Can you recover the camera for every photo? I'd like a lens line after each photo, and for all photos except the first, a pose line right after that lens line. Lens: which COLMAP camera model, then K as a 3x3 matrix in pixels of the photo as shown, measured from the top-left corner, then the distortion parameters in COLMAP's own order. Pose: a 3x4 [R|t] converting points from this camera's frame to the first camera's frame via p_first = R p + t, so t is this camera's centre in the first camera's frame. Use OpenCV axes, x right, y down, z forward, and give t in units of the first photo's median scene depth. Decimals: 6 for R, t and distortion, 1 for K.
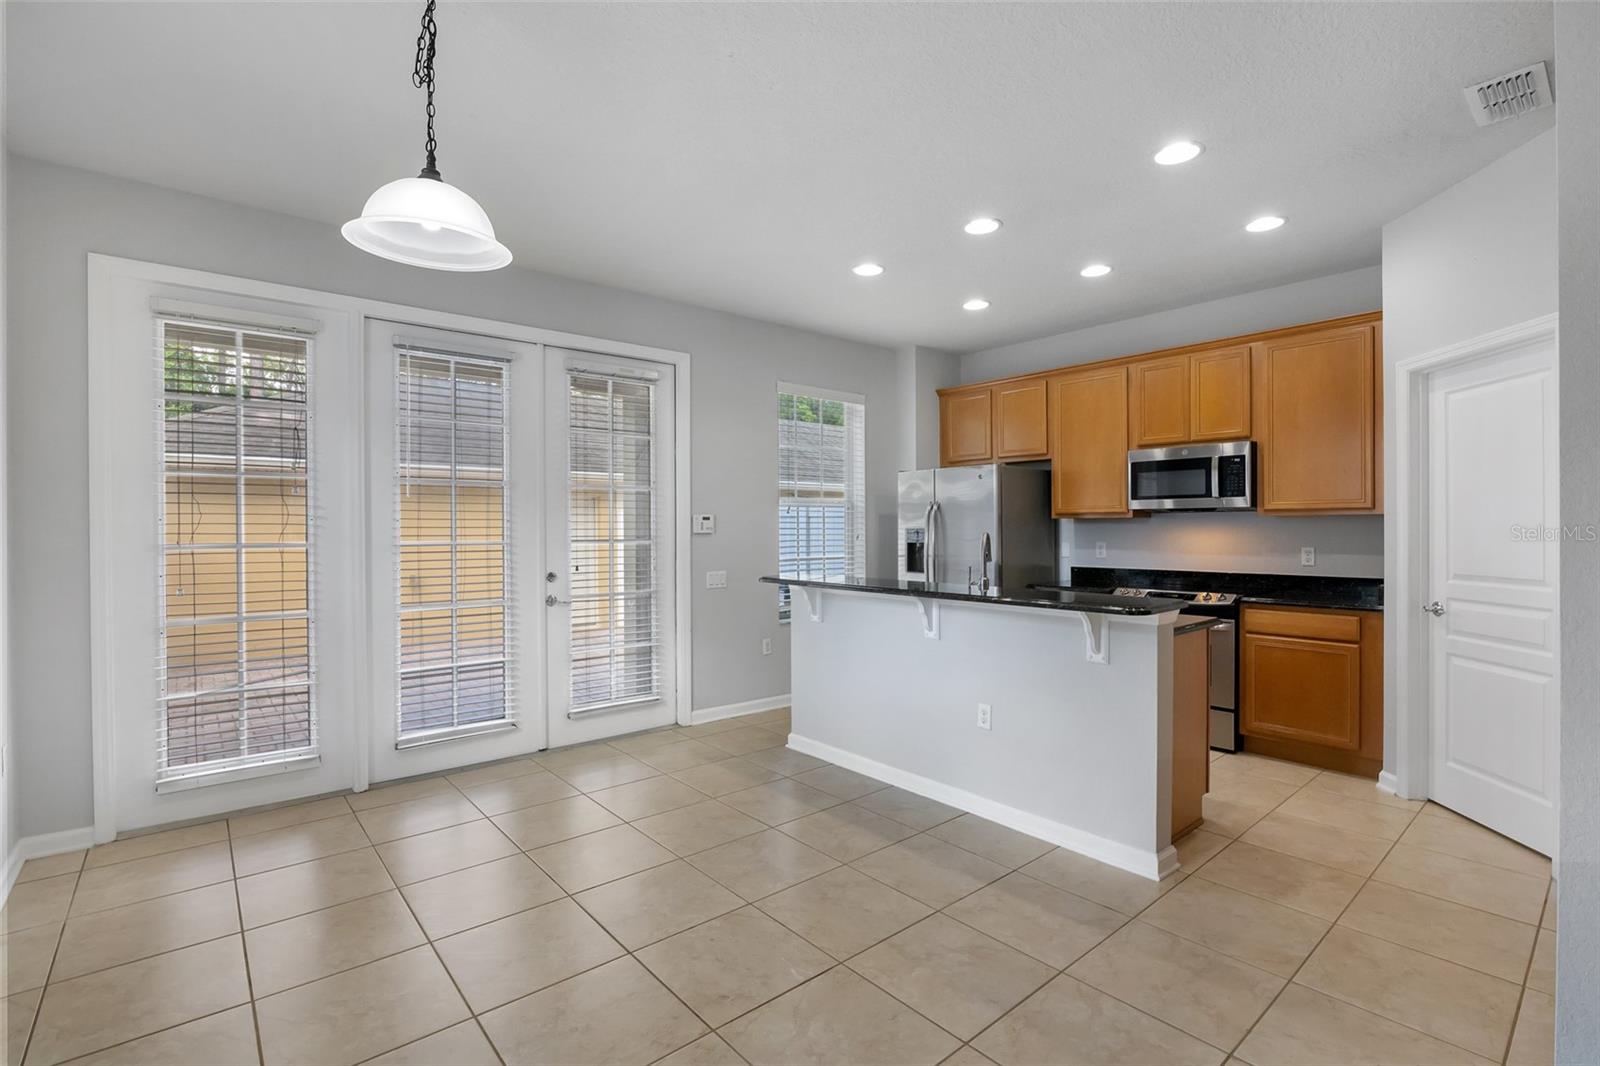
lens RADIAL K [[734.1, 0, 800.0], [0, 734.1, 533.0], [0, 0, 1]] dist [-0.021627, -0.000222]
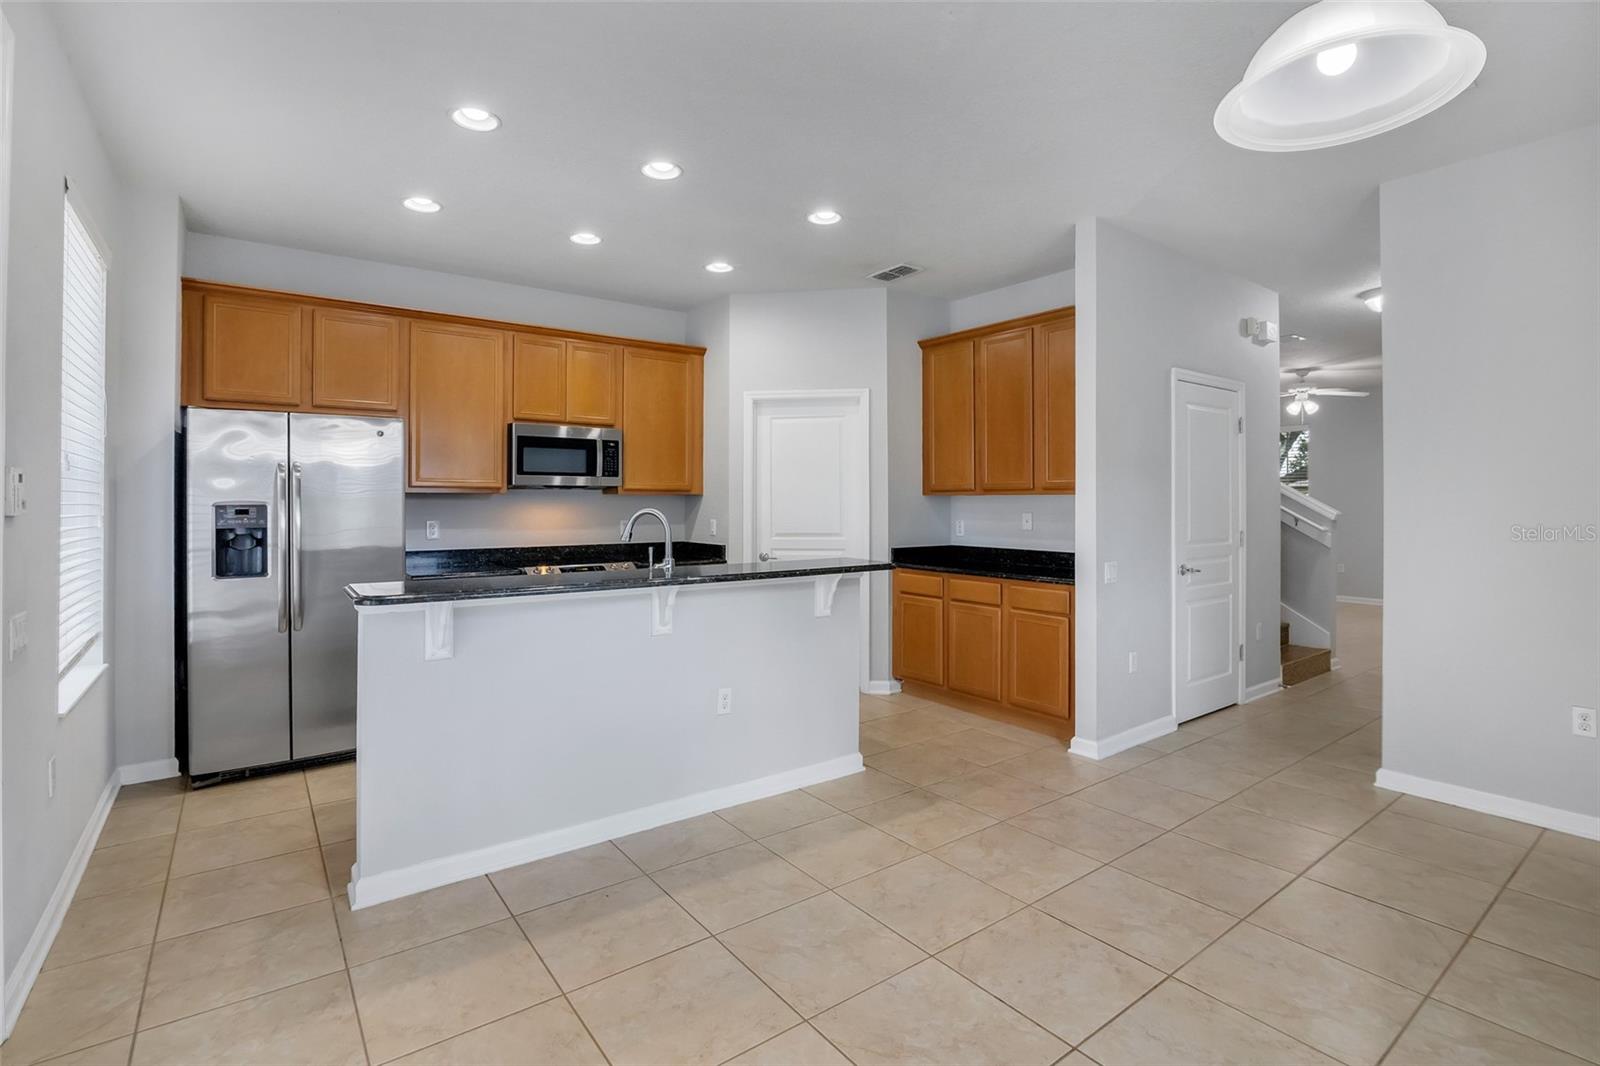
lens RADIAL K [[742.3, 0, 788.2], [0, 742.3, 513.6], [0, 0, 1]] dist [-0.018808, -0.000238]
pose [[0.068977, -0.010835, 0.997559, -0.573517], [0.006886, 0.999922, 0.010385, -0.002689], [-0.997594, 0.006153, 0.069047, 0.695231]]
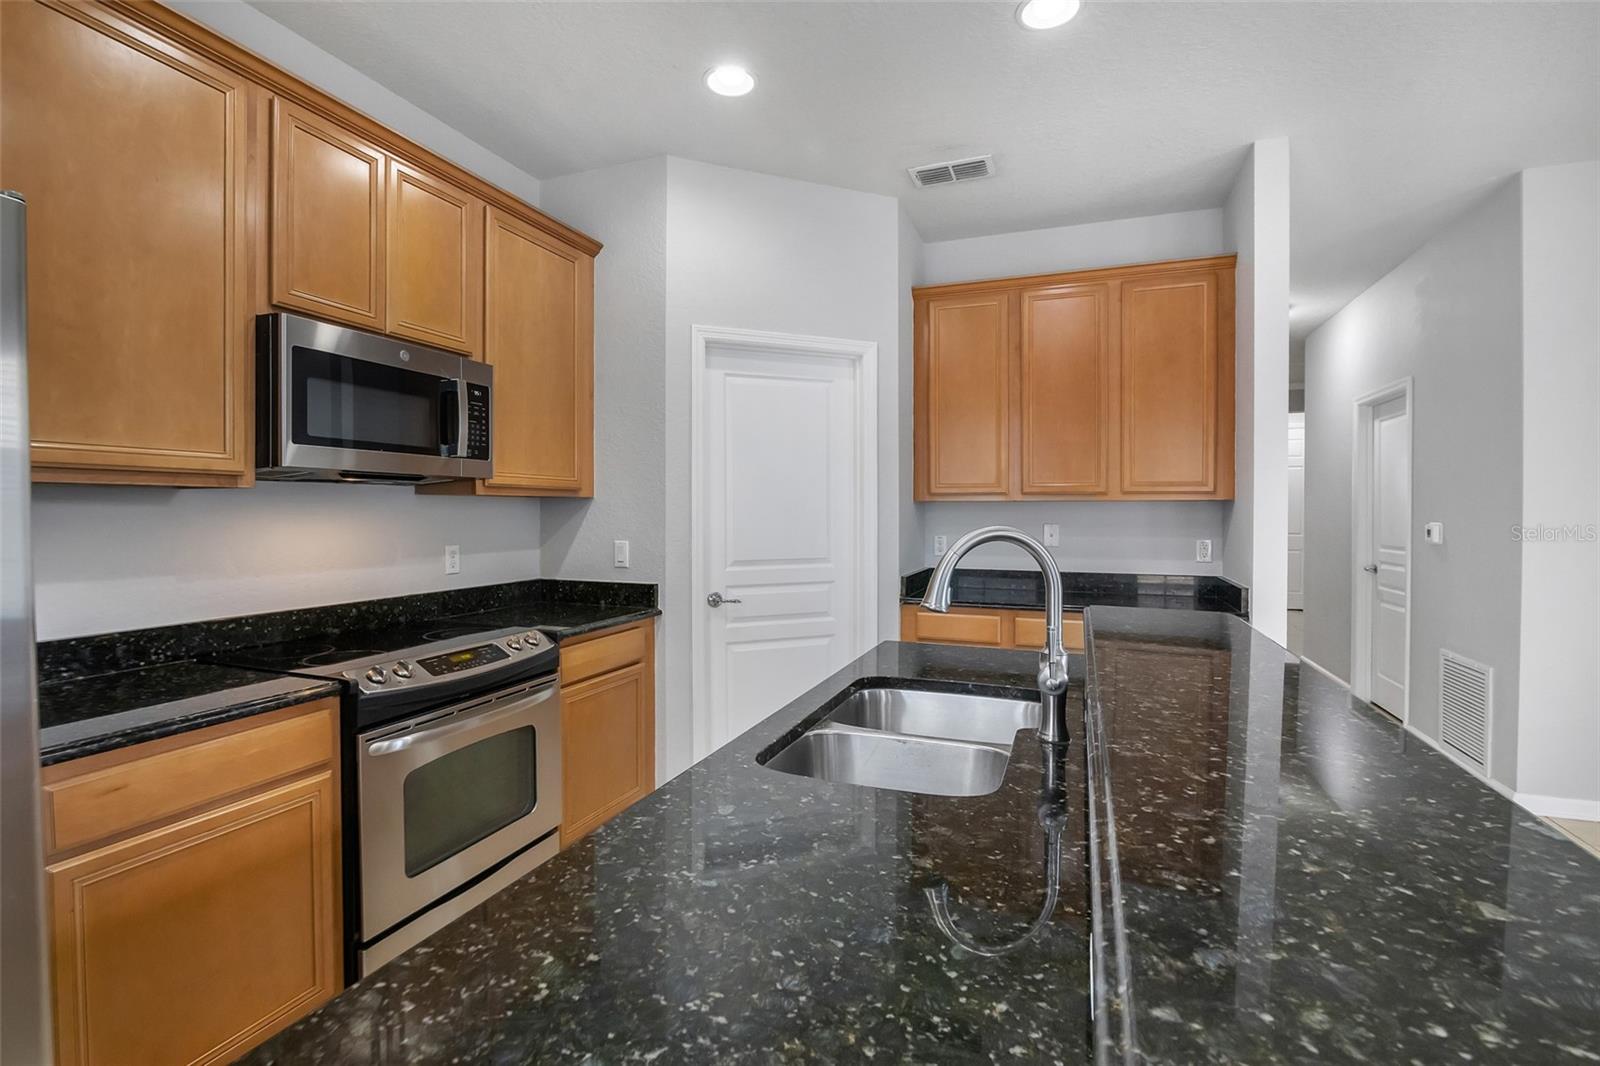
lens RADIAL K [[759.3, 0, 800.0], [0, 759.3, 533.0], [0, 0, 1]] dist [-0.002546, -0.000198]
pose [[-0.479811, -0.019944, 0.877145, -0.034425], [0.008242, 0.999595, 0.027236, -0.007152], [-0.877333, 0.020298, -0.479453, 1.143863]]
